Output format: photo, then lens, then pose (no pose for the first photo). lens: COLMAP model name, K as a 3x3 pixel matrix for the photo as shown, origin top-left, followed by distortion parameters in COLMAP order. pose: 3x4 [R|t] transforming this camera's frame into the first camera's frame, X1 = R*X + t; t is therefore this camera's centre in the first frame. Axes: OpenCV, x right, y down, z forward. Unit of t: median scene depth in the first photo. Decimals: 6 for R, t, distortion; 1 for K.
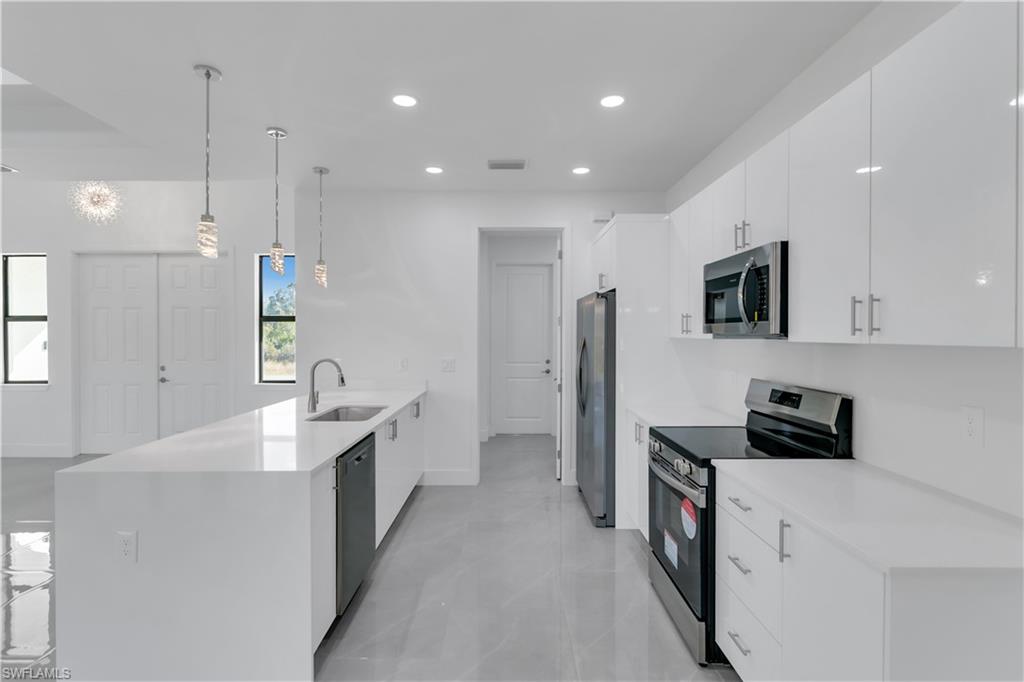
lens RADIAL K [[497.0, 0, 506.2], [0, 497.0, 337.3], [0, 0, 1]] dist [0.003180, -0.000070]
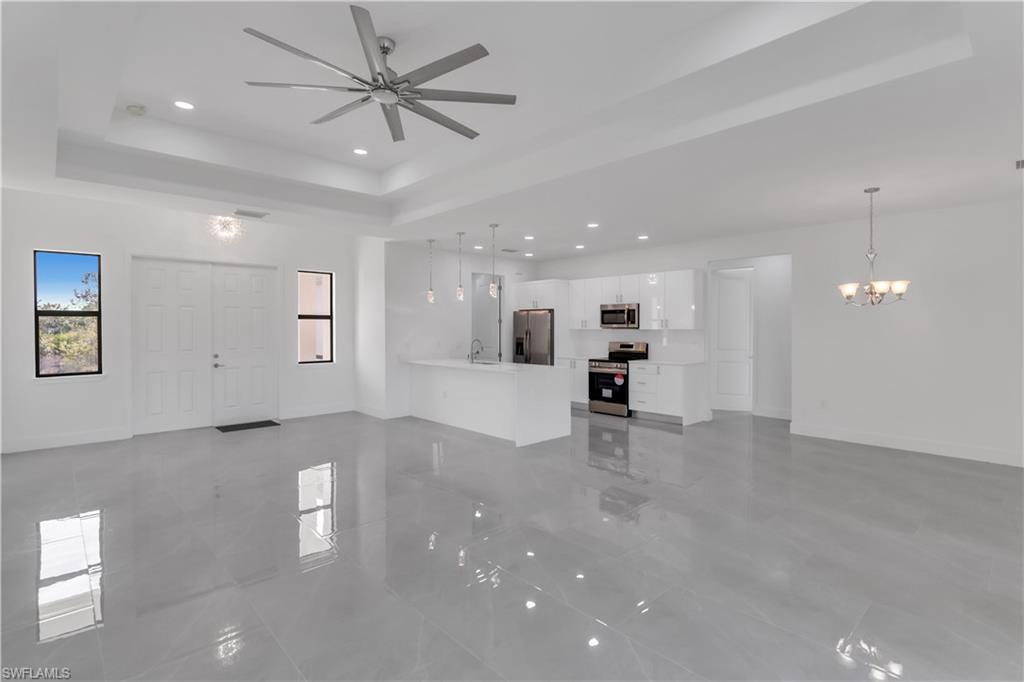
lens RADIAL K [[497.0, 0, 520.3], [0, 497.0, 321.0], [0, 0, 1]] dist [0.003180, -0.000070]
pose [[0.719596, 0.009395, 0.694329, -1.999246], [0.006658, 0.999769, -0.020429, 0.011726], [-0.694361, 0.019323, 0.719368, -0.817808]]
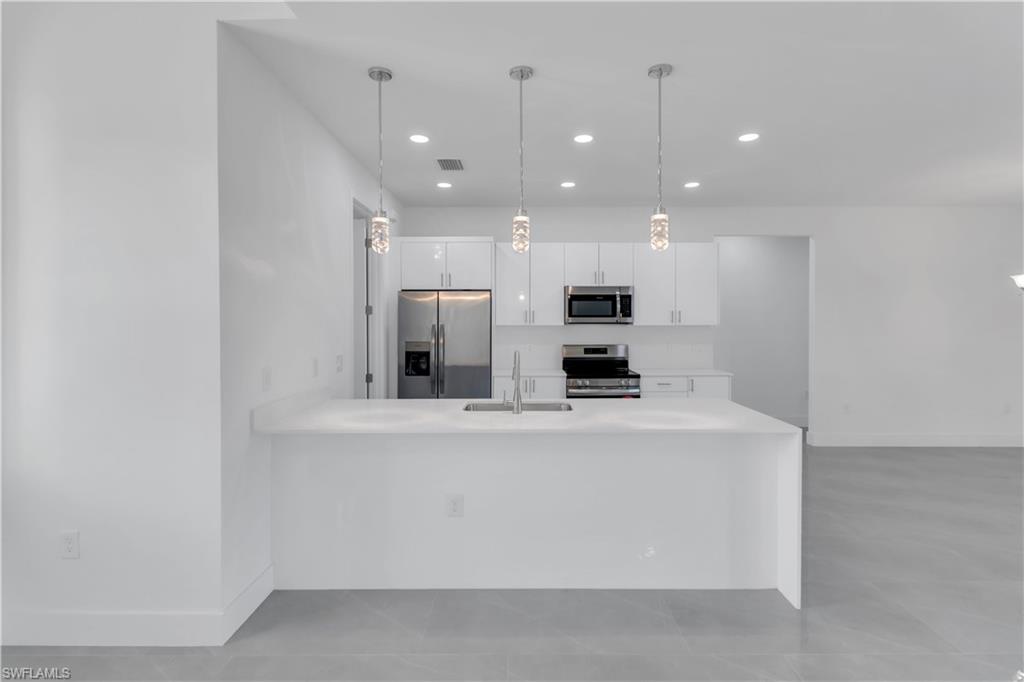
lens RADIAL K [[497.0, 0, 517.3], [0, 497.0, 331.5], [0, 0, 1]] dist [0.003180, -0.000070]
pose [[-0.001923, -0.019311, 0.999812, -1.452296], [0.011148, 0.999751, 0.019331, -0.011489], [-0.999936, 0.011183, -0.001707, 1.158312]]
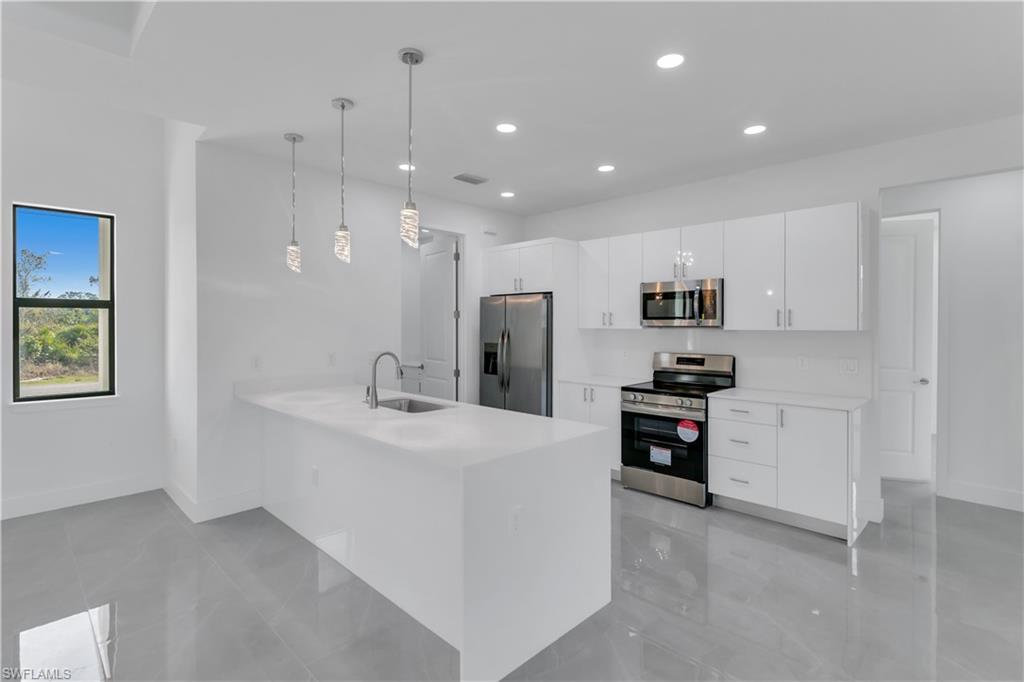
lens RADIAL K [[497.0, 0, 517.3], [0, 497.0, 331.9], [0, 0, 1]] dist [0.003180, -0.000070]
pose [[0.696443, -0.008560, 0.717561, -1.010644], [0.004816, 0.999962, 0.007255, -0.000826], [-0.717596, -0.001597, 0.696457, 0.158855]]
